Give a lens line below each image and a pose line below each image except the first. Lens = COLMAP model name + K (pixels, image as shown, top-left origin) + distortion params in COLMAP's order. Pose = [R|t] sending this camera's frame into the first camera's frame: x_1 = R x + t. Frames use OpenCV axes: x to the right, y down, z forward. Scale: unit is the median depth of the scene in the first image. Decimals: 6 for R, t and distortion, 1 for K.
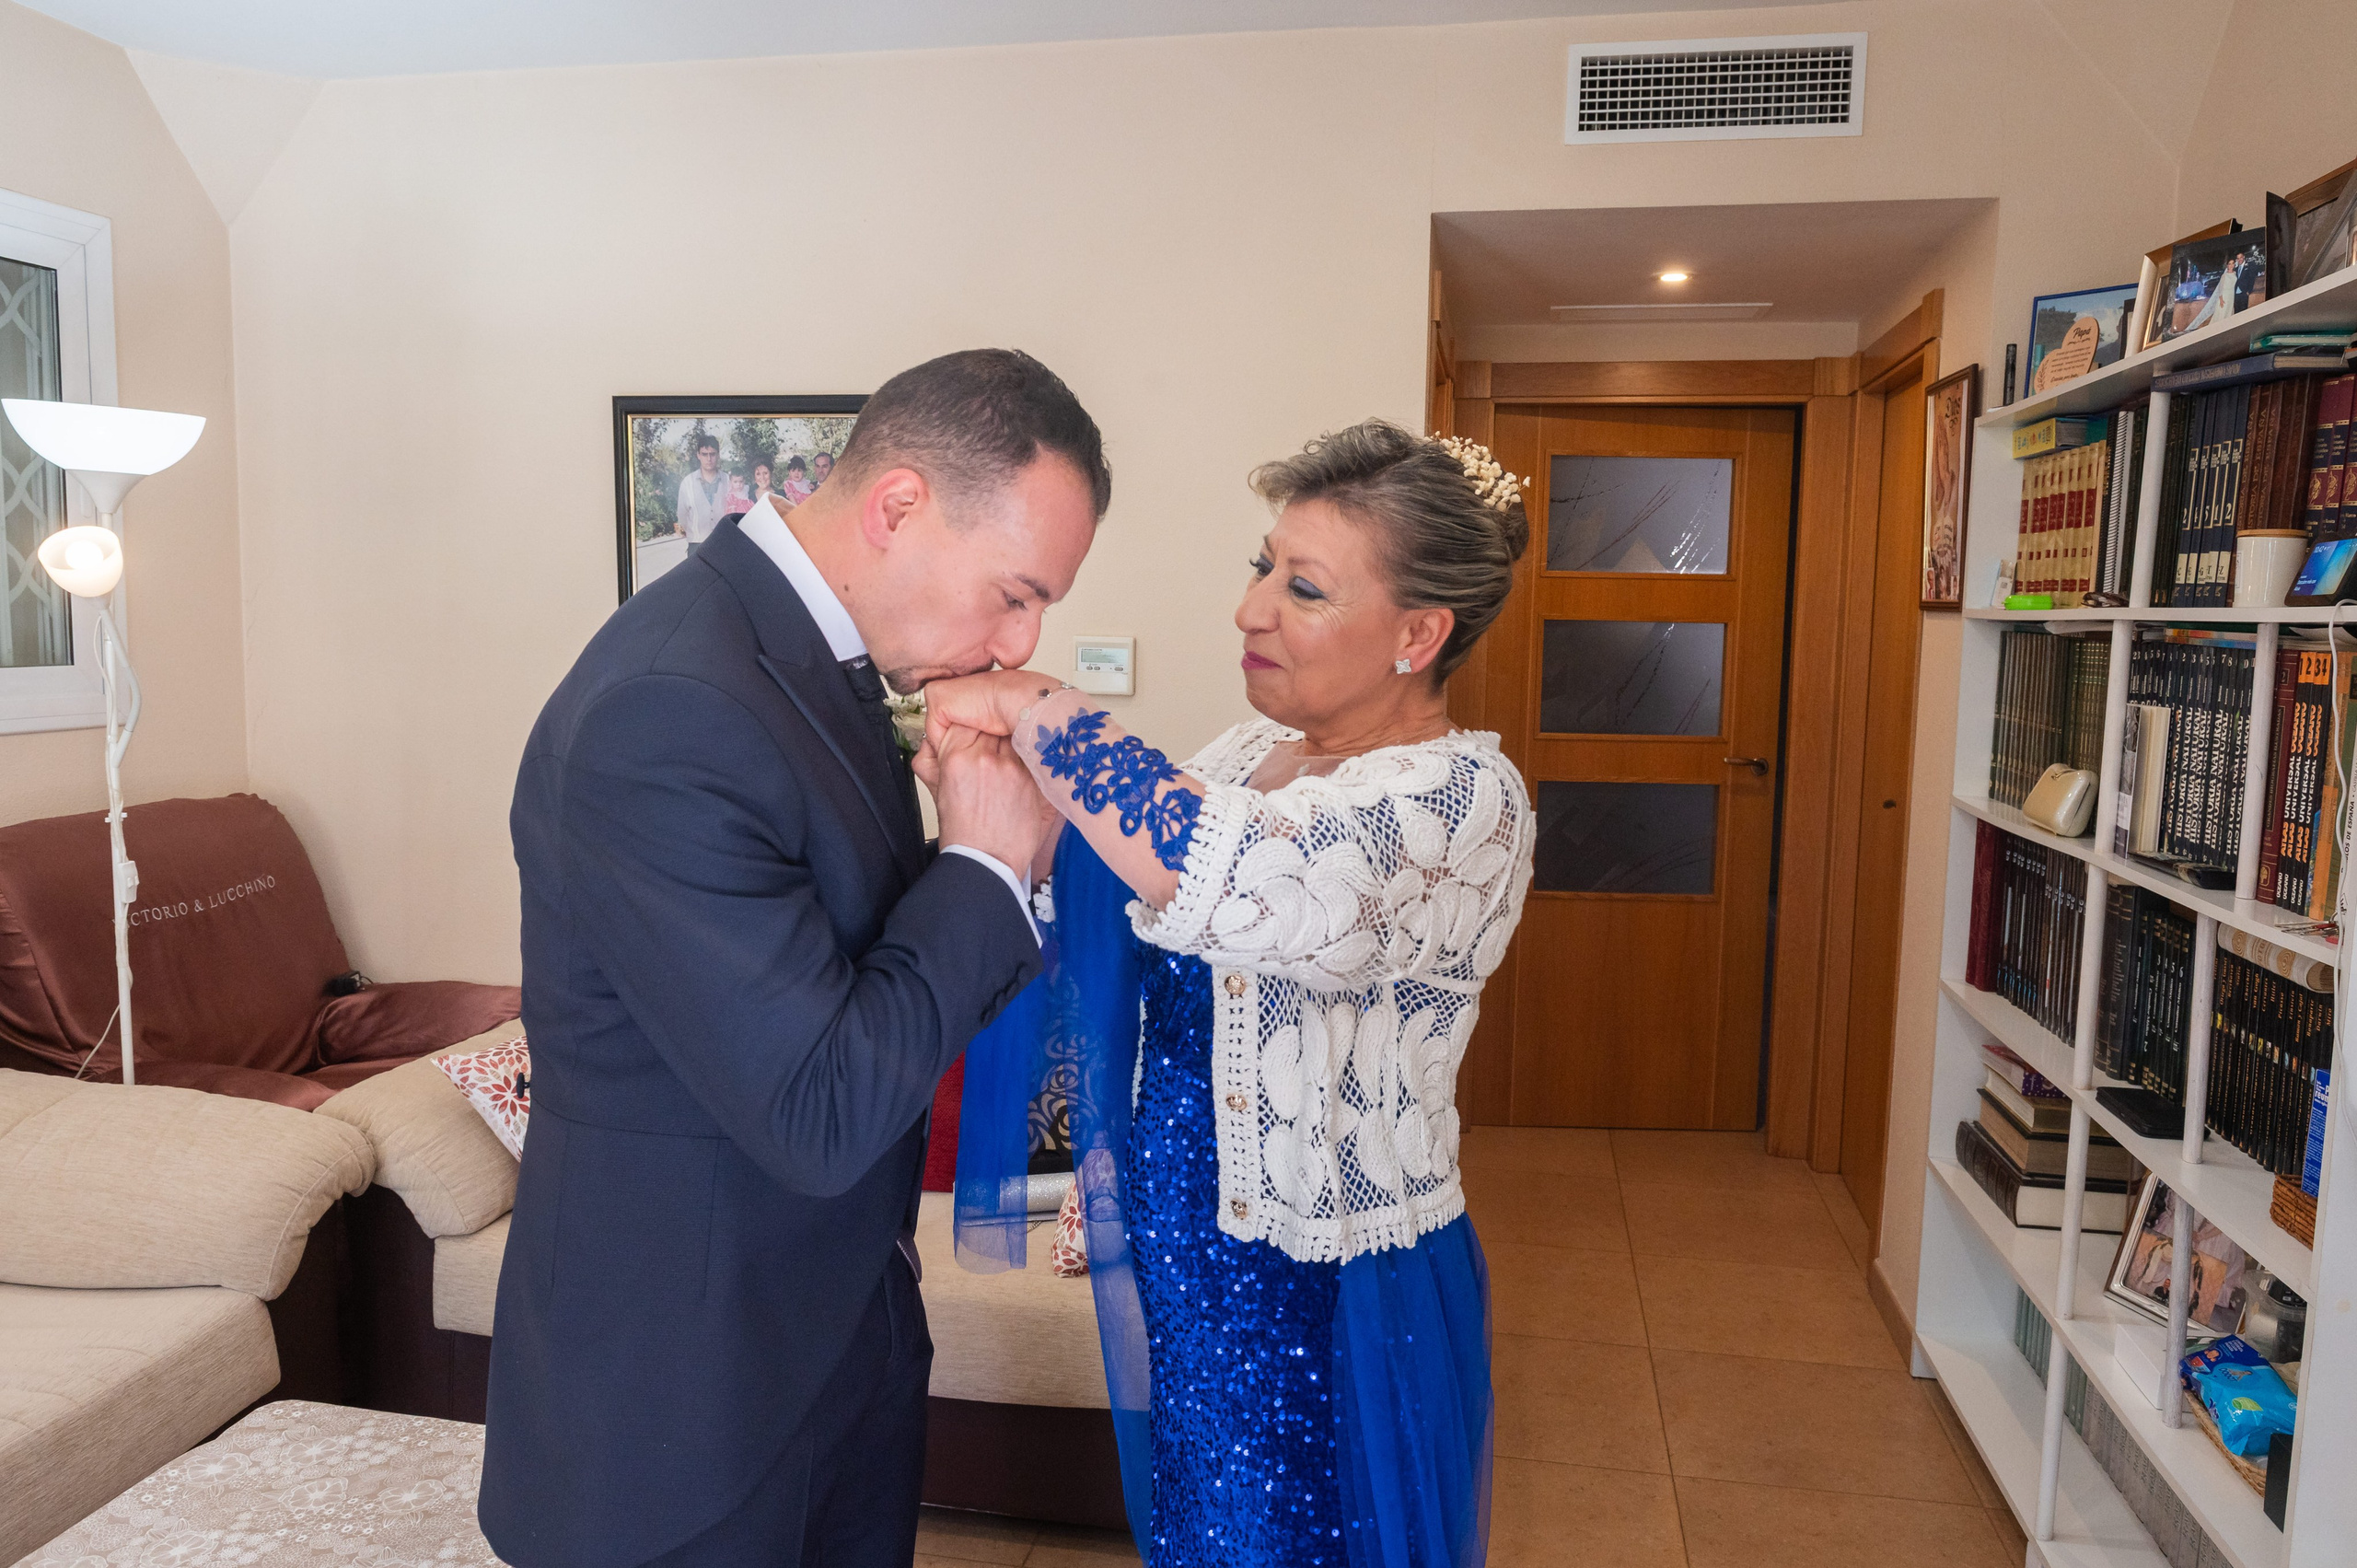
lens RADIAL K [[1674.9, 0, 1183.2], [0, 1674.9, 778.8], [0, 0, 1]] dist [-0.007648, -0.005790]
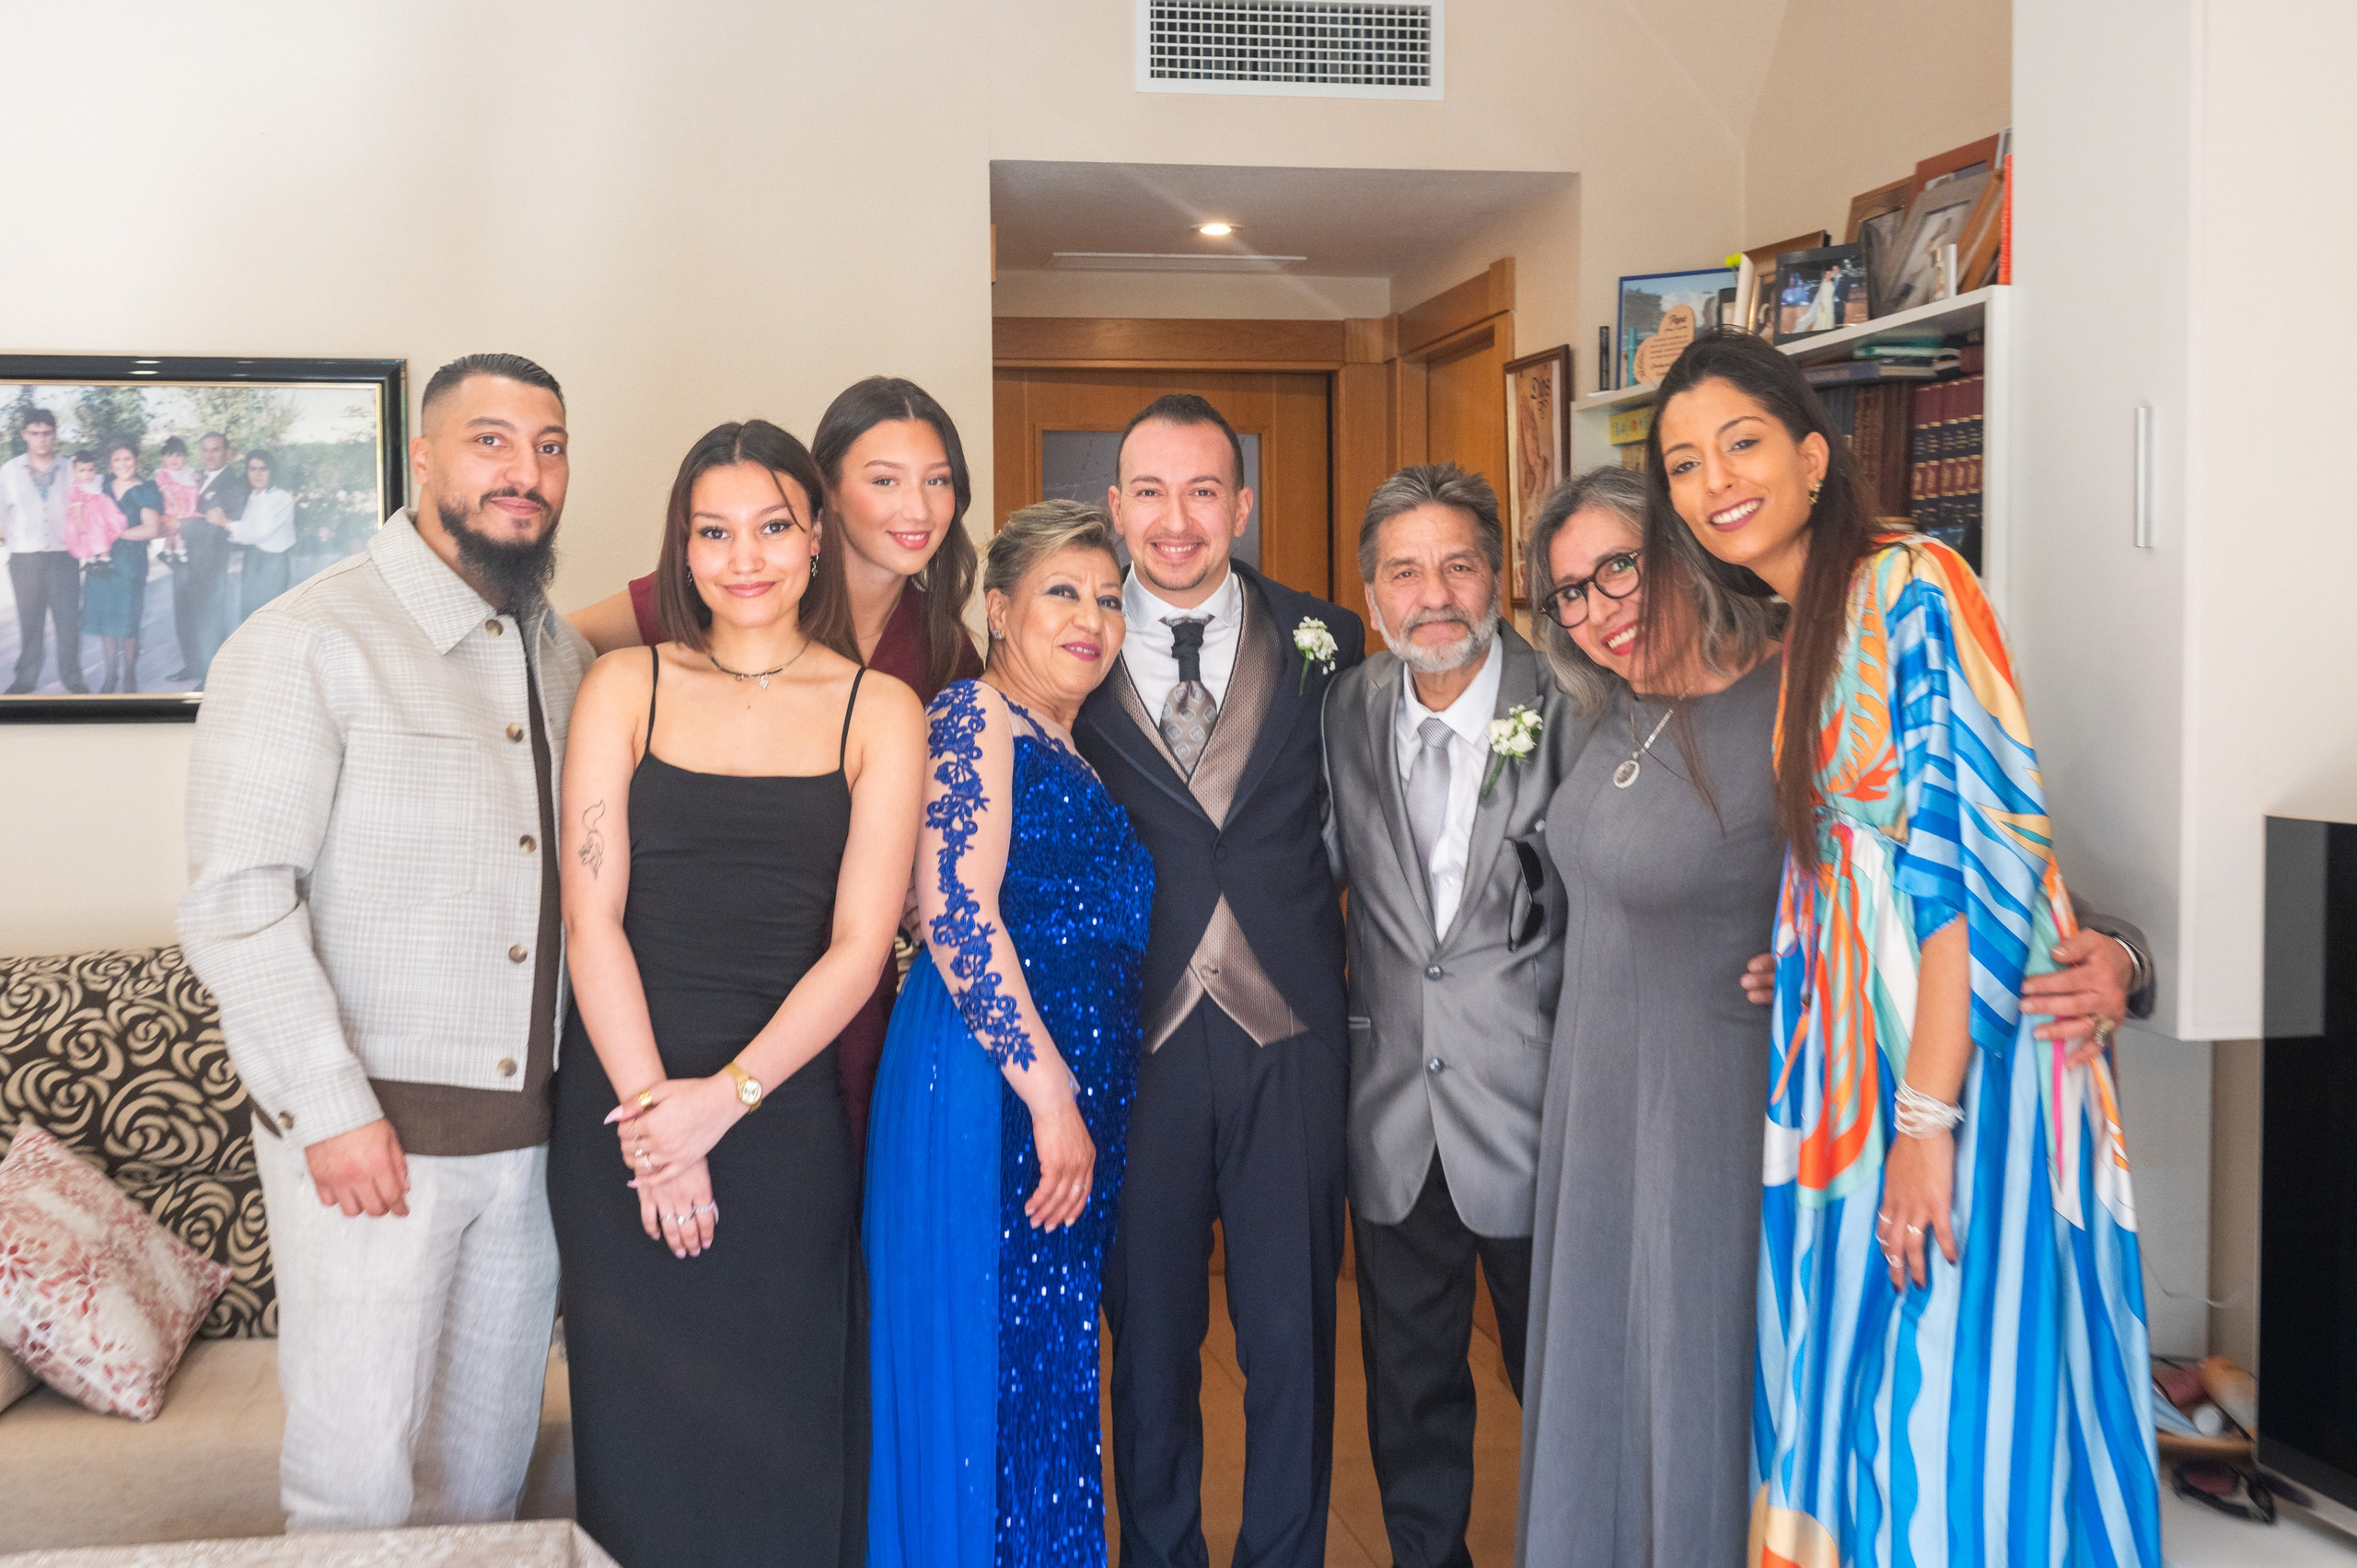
lens RADIAL K [[2713.9, 0, 1176.2], [0, 2713.9, 786.5], [0, 0, 1]] dist [-0.015439, 0.000000]
pose [[0.930846, -0.044520, 0.362689, -0.302140], [0.062871, 0.997261, -0.038947, 0.047231], [-0.359962, 0.059056, 0.931096, -0.337729]]
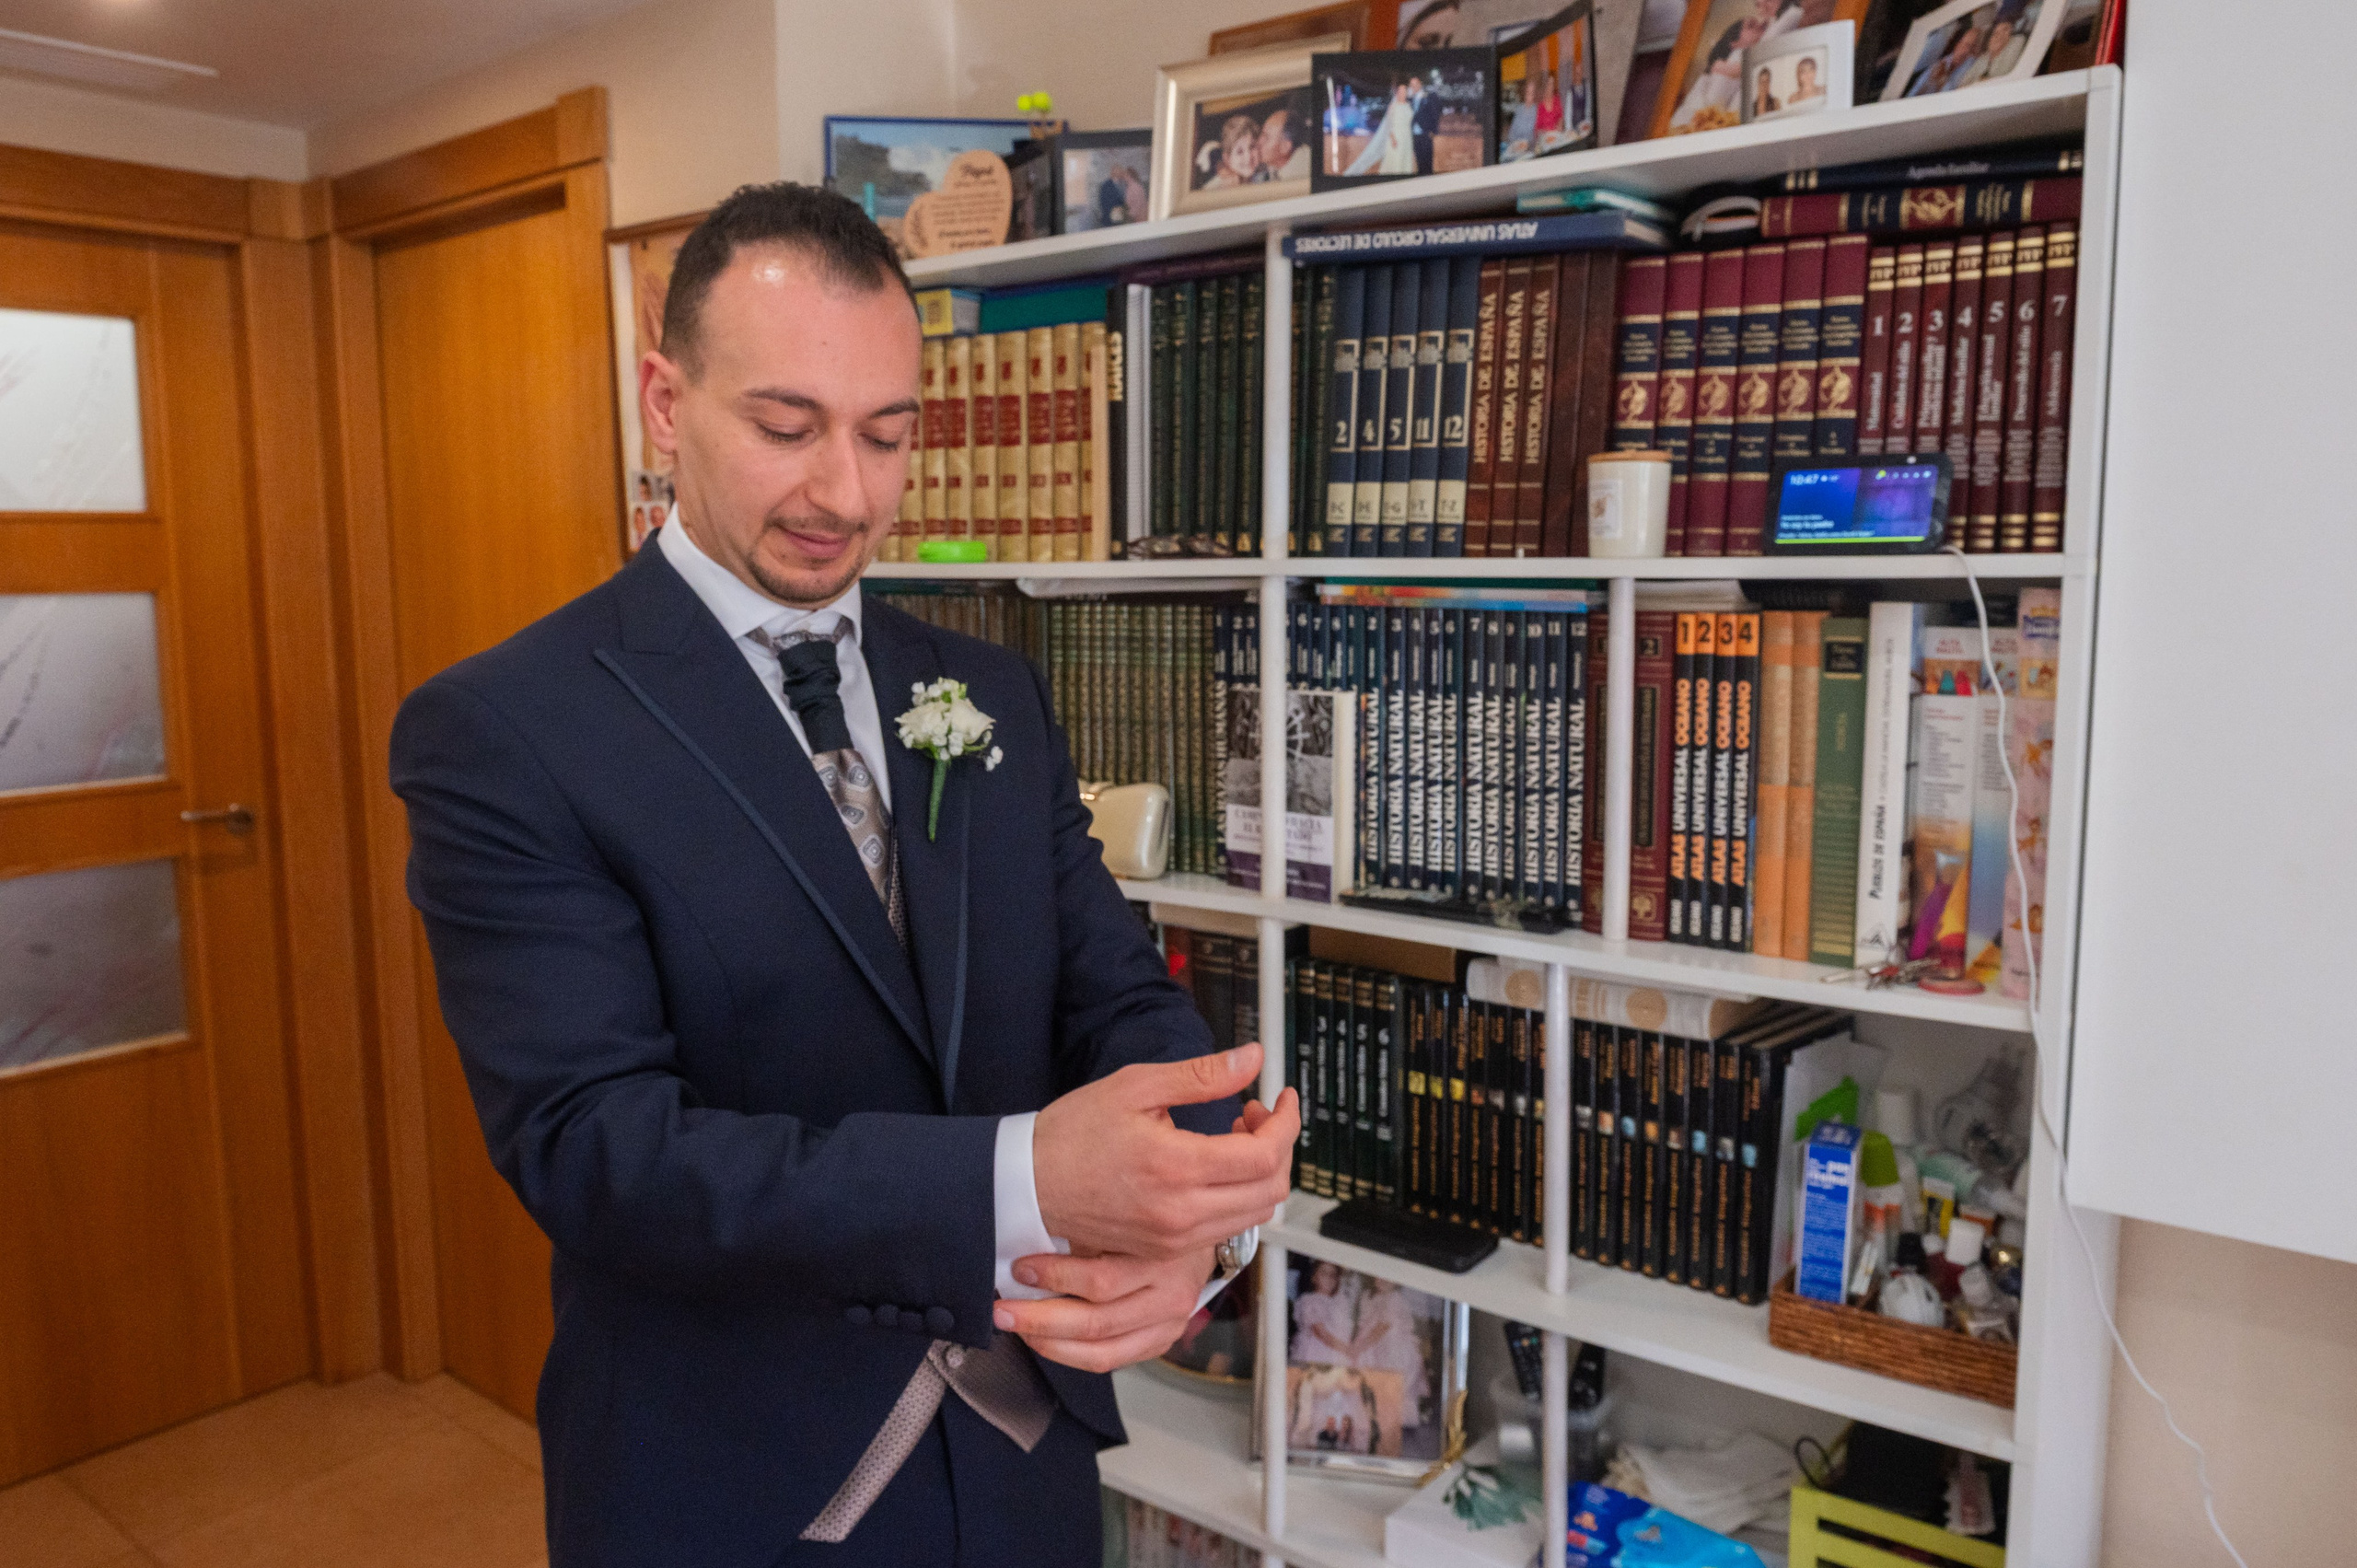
lens RADIAL K [[1772.9, 0, 1178.4], [0, 1772.9, 780.9], [0, 0, 1]] dist [-0.007070, -0.008184]
pose [[0.486316, -0.127869, 0.864376, -0.099767], [0.102200, 0.990769, 0.089067, -0.061168], [-0.867786, 0.045024, 0.494895, 0.508995]]
